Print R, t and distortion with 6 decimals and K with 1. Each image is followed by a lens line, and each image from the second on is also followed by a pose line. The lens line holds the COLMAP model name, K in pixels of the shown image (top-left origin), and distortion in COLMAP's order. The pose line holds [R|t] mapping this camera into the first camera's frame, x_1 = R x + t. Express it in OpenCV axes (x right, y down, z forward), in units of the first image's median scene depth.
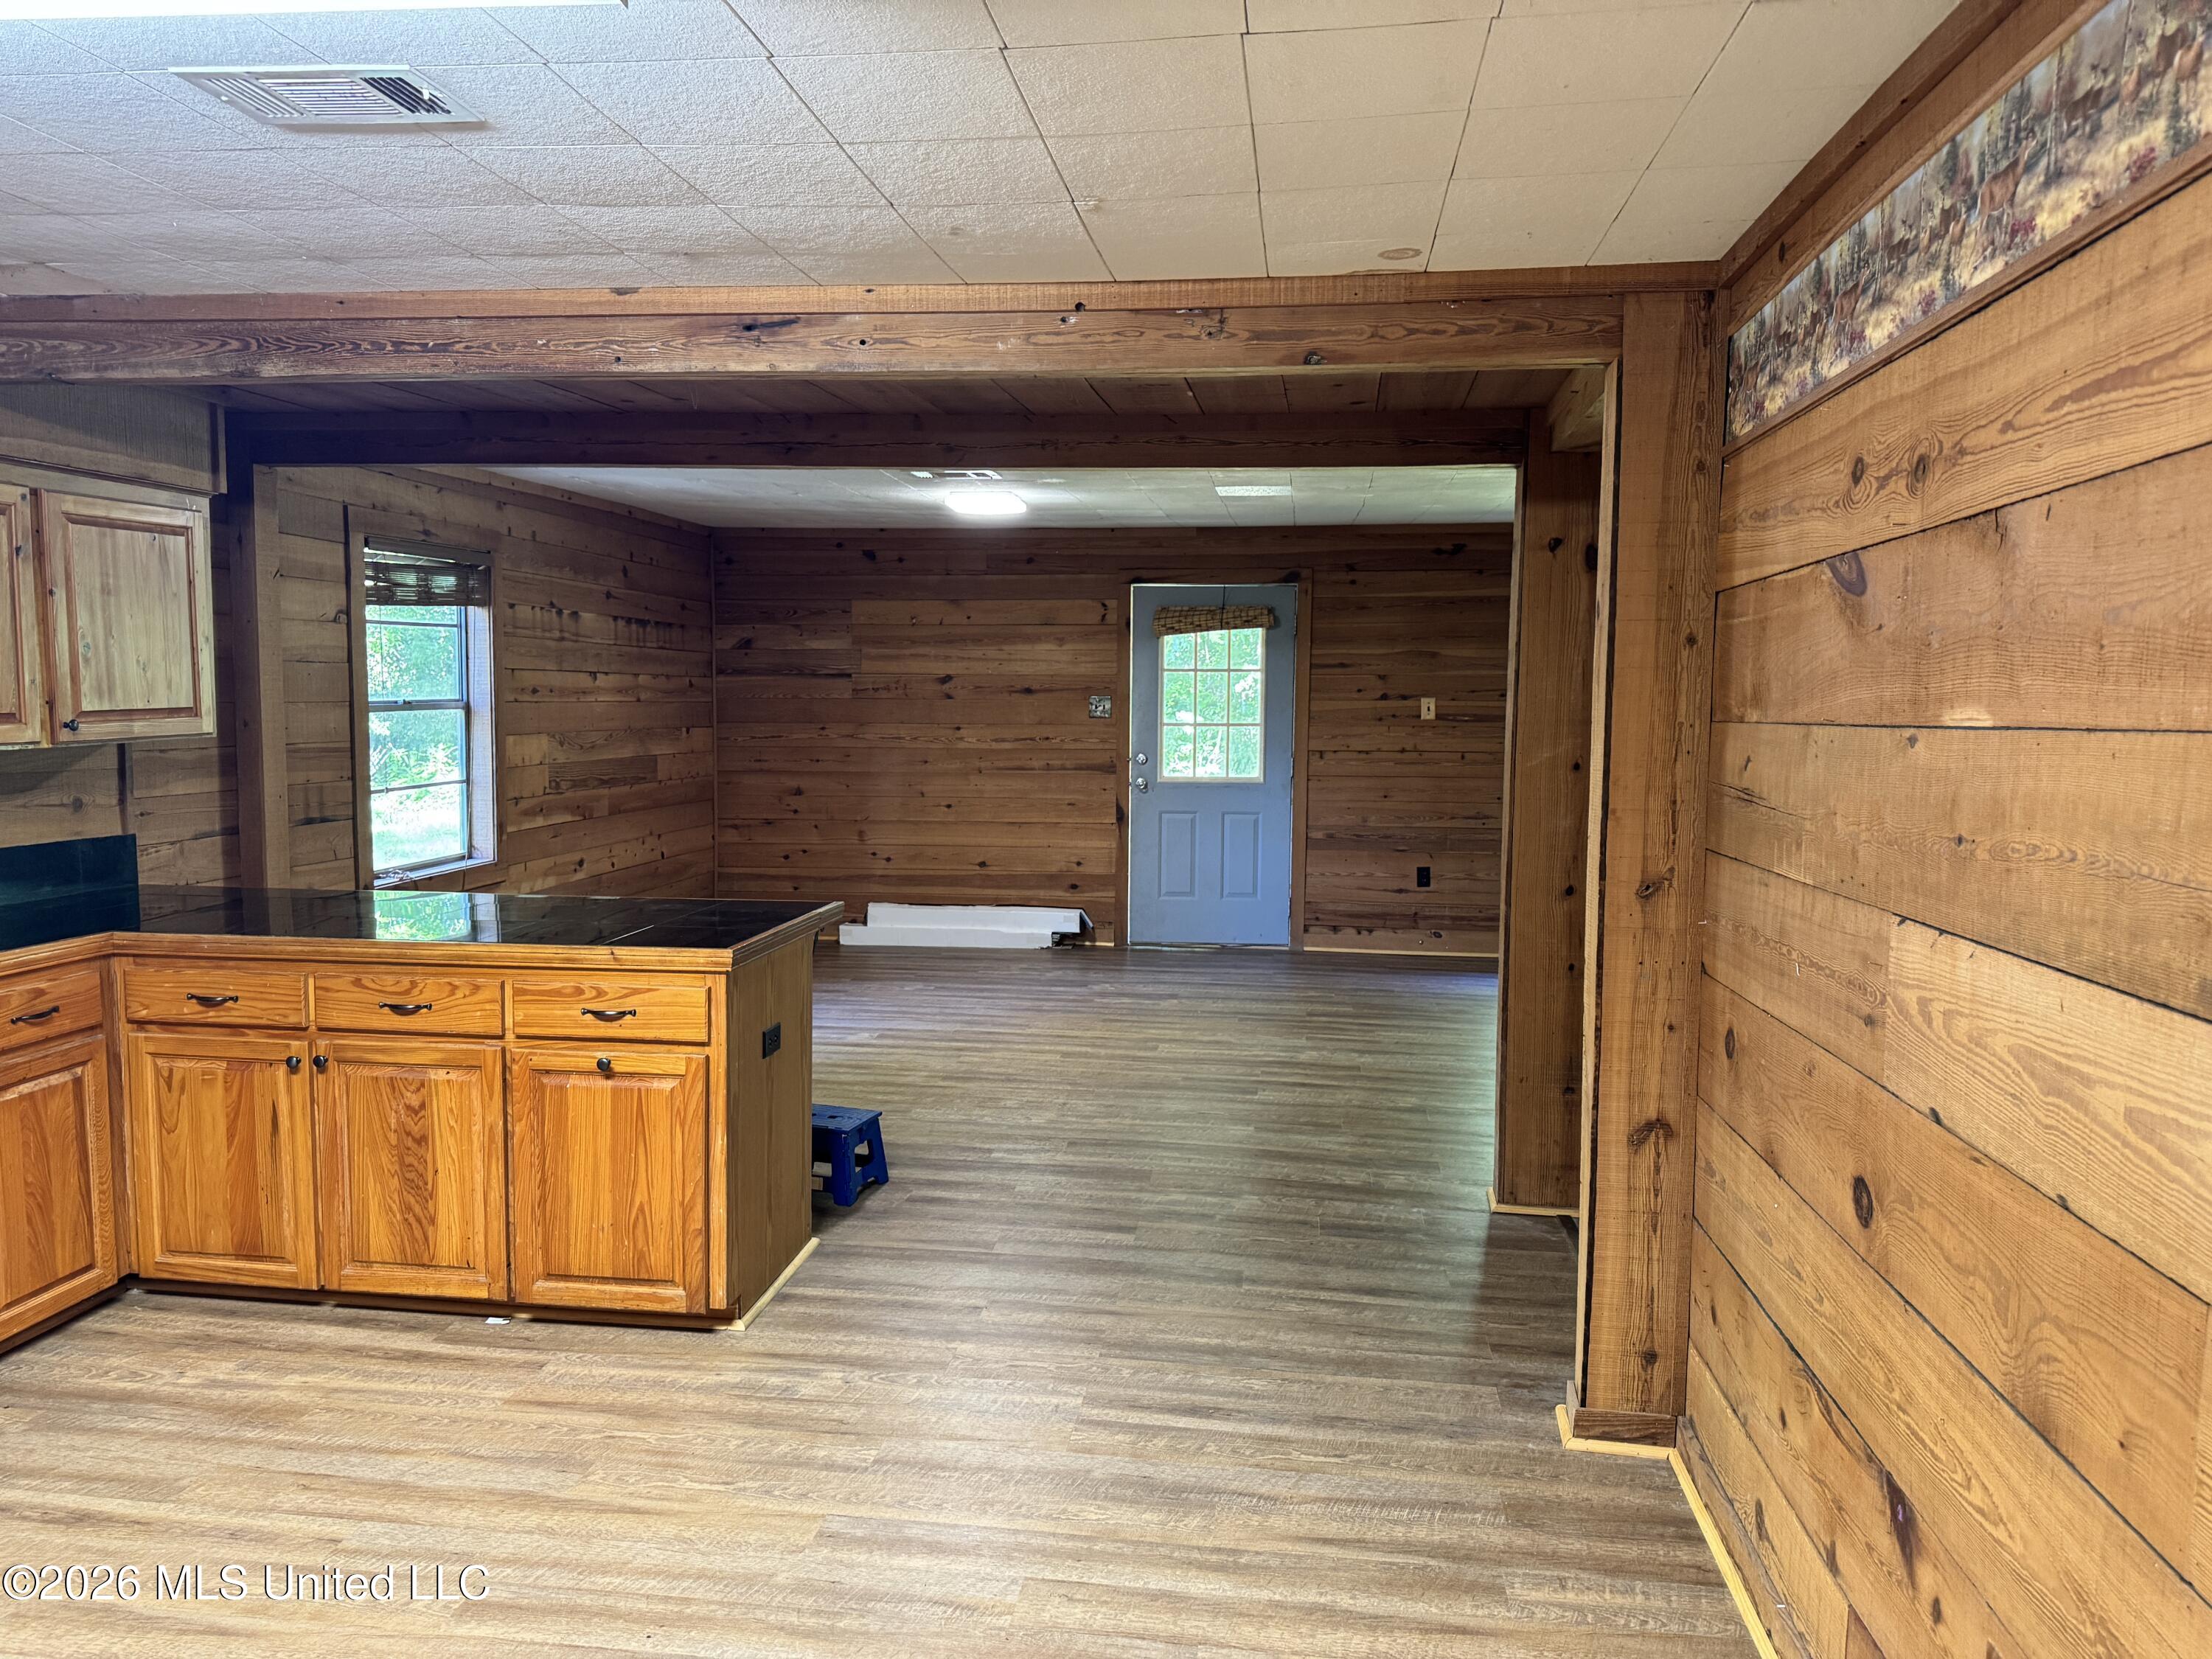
lens RADIAL K [[1567.1, 0, 1111.6], [0, 1567.1, 836.6], [0, 0, 1]] dist [0.037646, -0.043952]
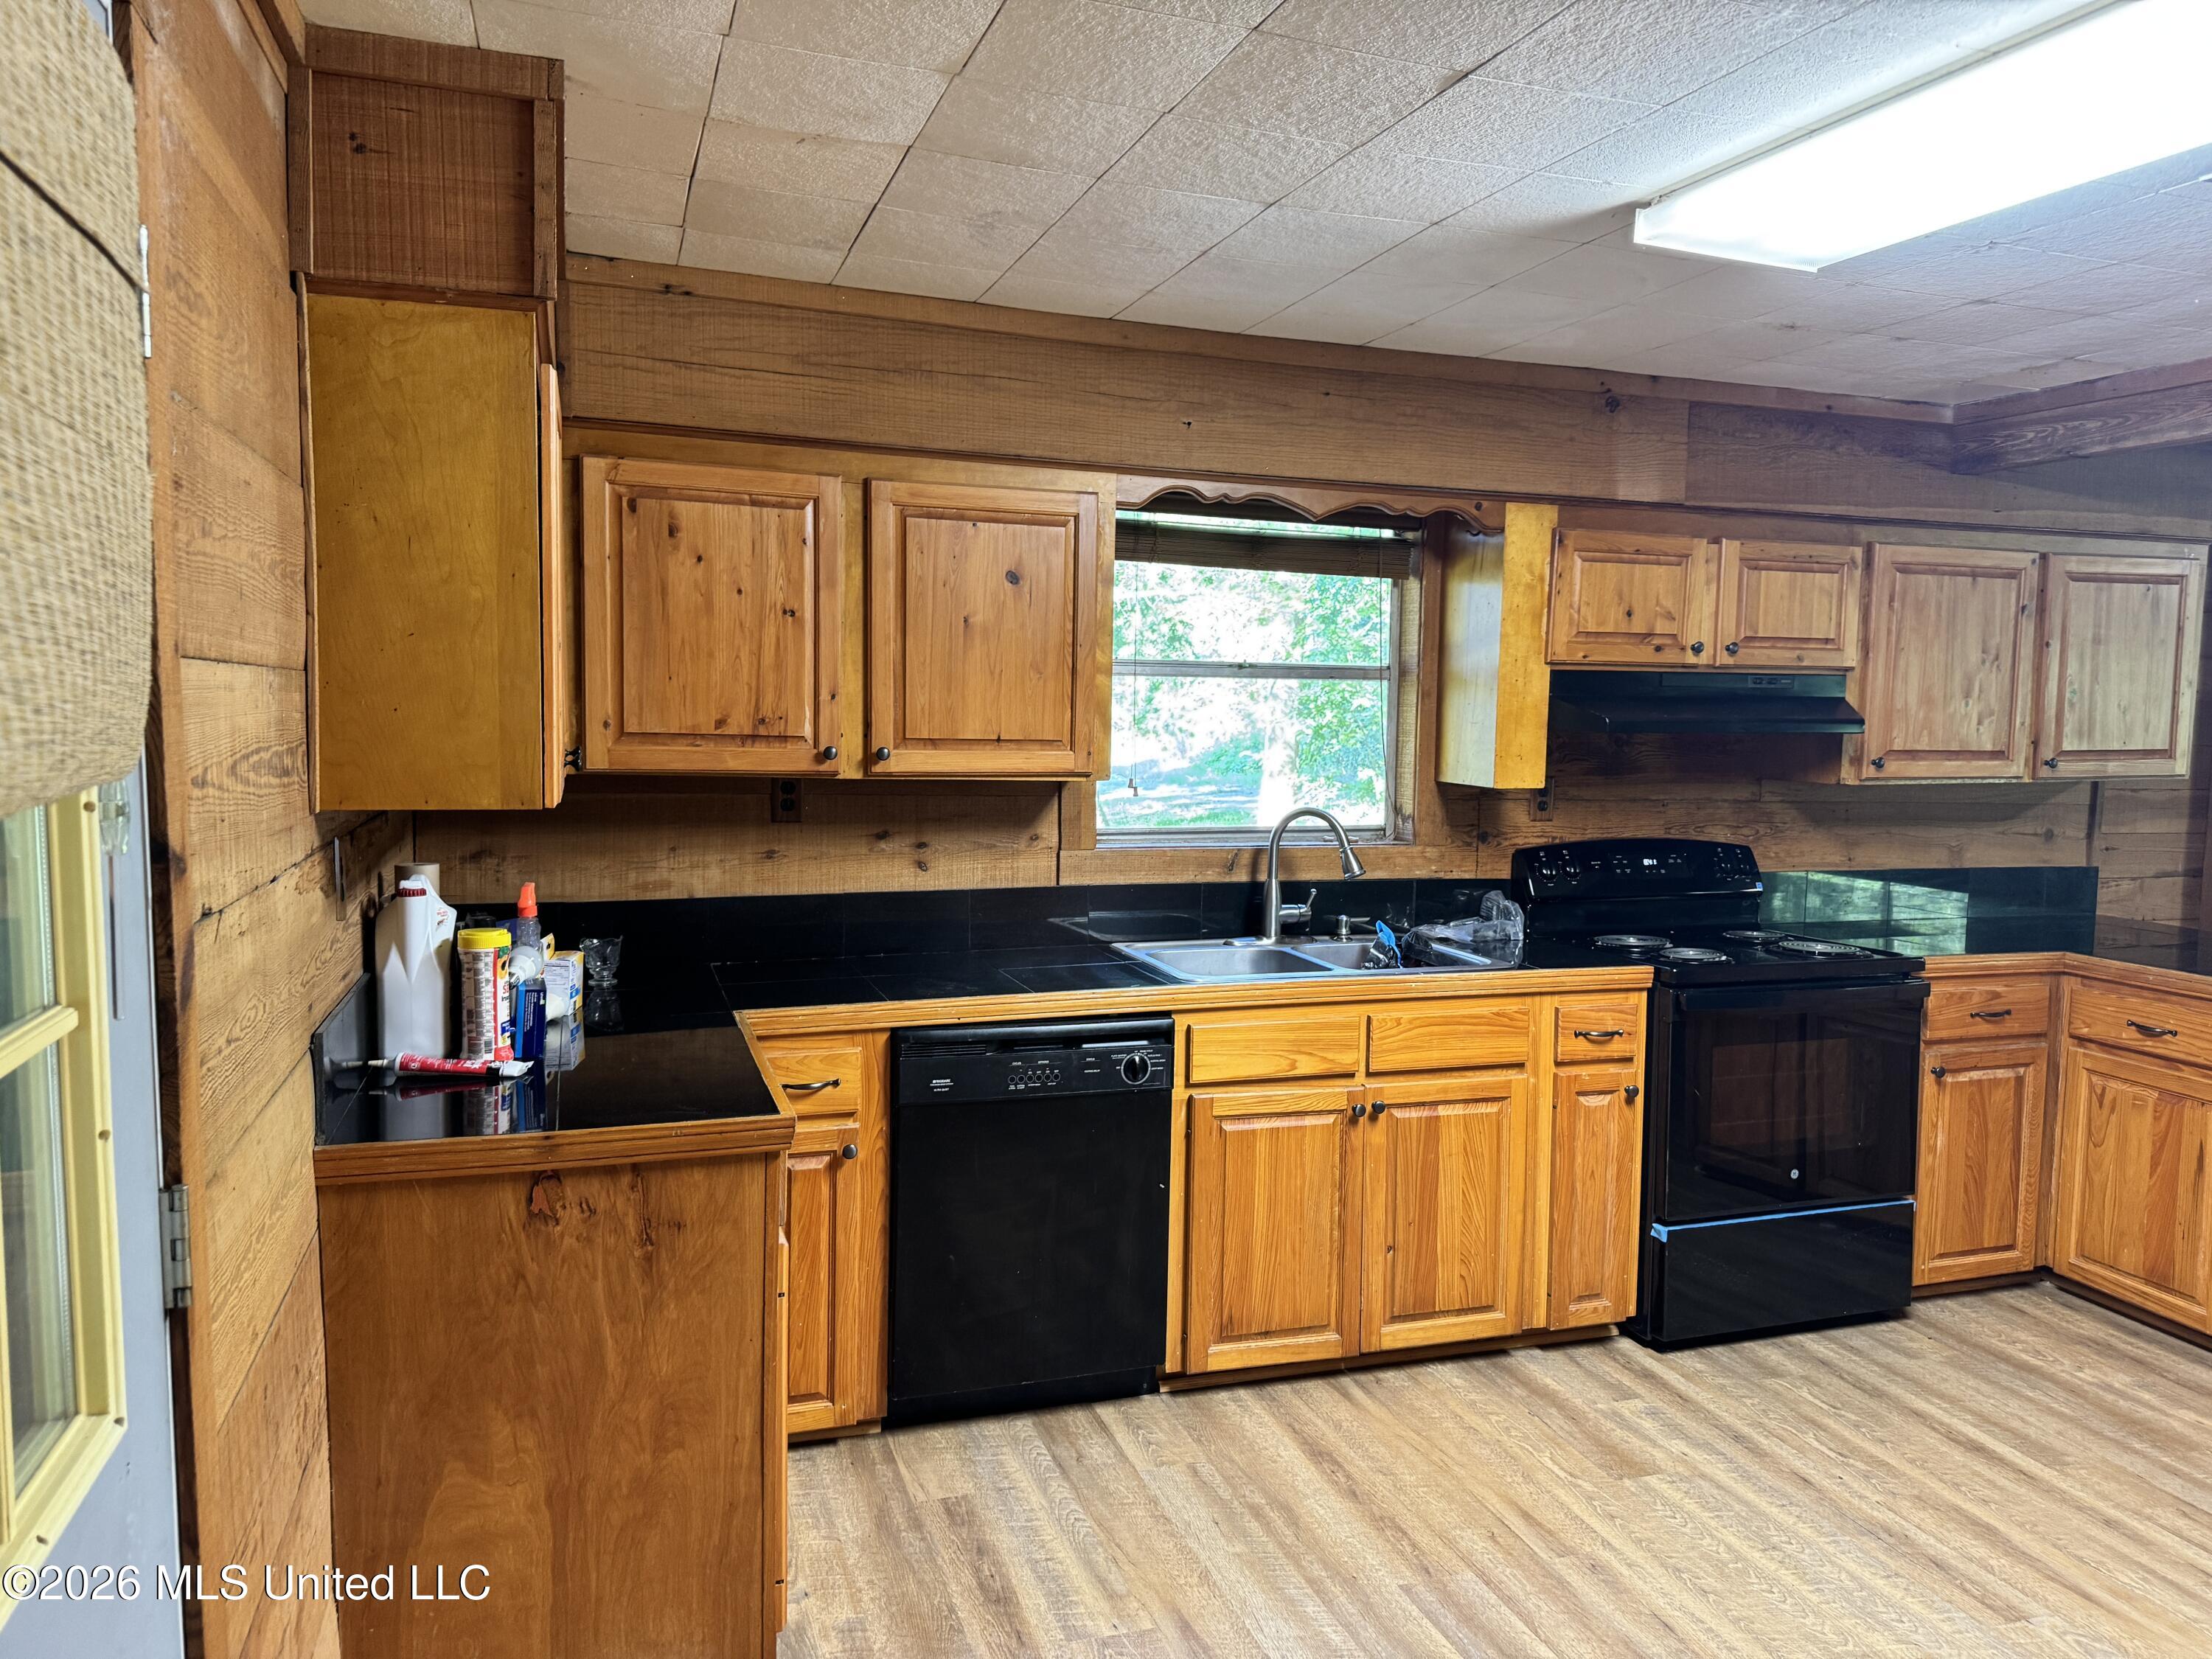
lens RADIAL K [[1584.8, 0, 1112.8], [0, 1584.8, 834.2], [0, 0, 1]] dist [0.036076, -0.037959]
pose [[0.440608, 0.072583, -0.894760, 0.060242], [-0.096291, 0.994797, 0.033281, 0.005463], [0.892520, 0.071494, 0.445305, -0.086876]]
